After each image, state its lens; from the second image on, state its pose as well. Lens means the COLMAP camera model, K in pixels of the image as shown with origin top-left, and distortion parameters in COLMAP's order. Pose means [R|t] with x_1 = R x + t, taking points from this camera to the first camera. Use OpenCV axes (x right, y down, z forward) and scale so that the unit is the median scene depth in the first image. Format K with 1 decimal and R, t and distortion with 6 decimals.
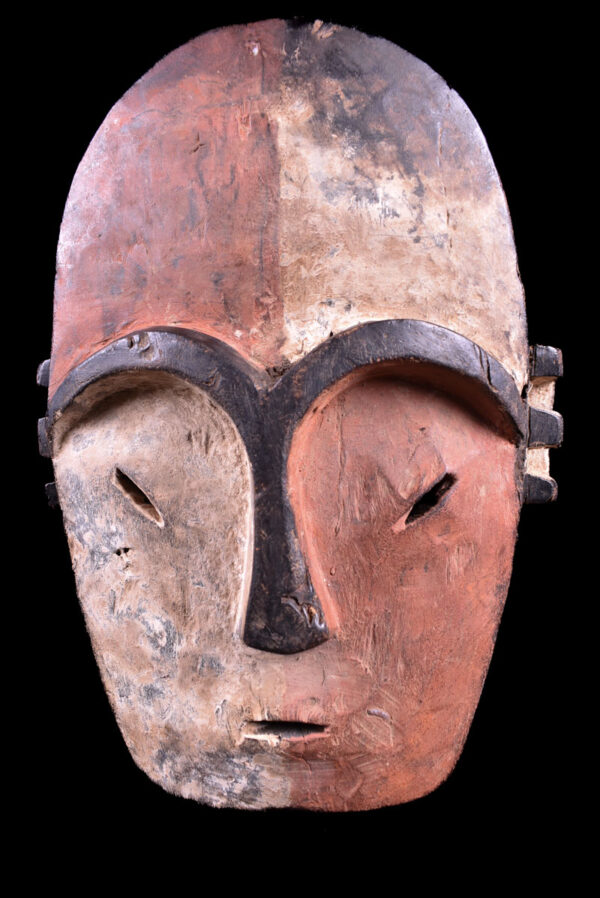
lens RADIAL K [[712.9, 0, 300.0], [0, 712.9, 449.0], [0, 0, 1]] dist [-0.097274, 0.002225]
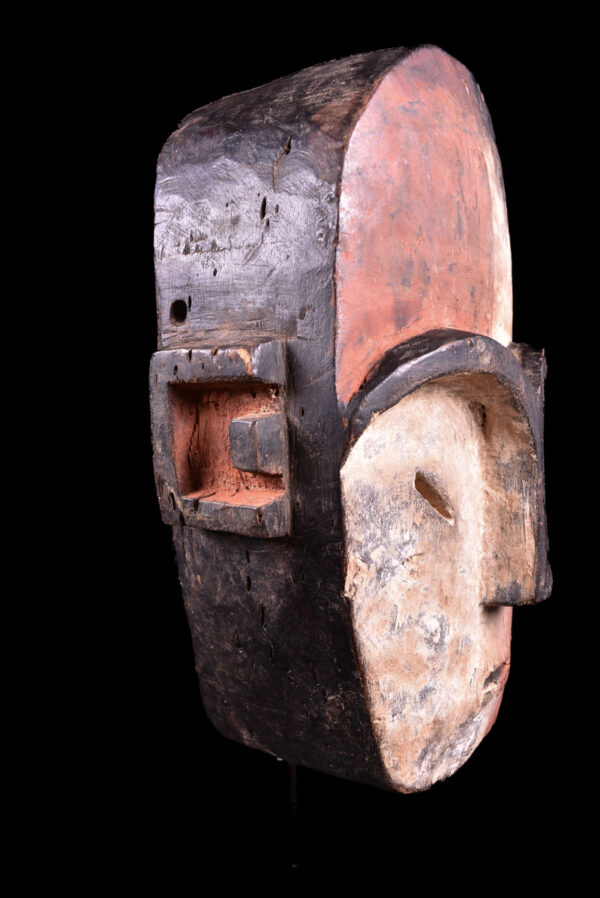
lens RADIAL K [[712.9, 0, 300.0], [0, 712.9, 449.0], [0, 0, 1]] dist [-0.097274, 0.002225]
pose [[0.474736, -0.056094, 0.878339, -1.222554], [0.038312, 0.998338, 0.043050, -0.053209], [-0.879294, 0.013213, 0.476096, 0.717679]]
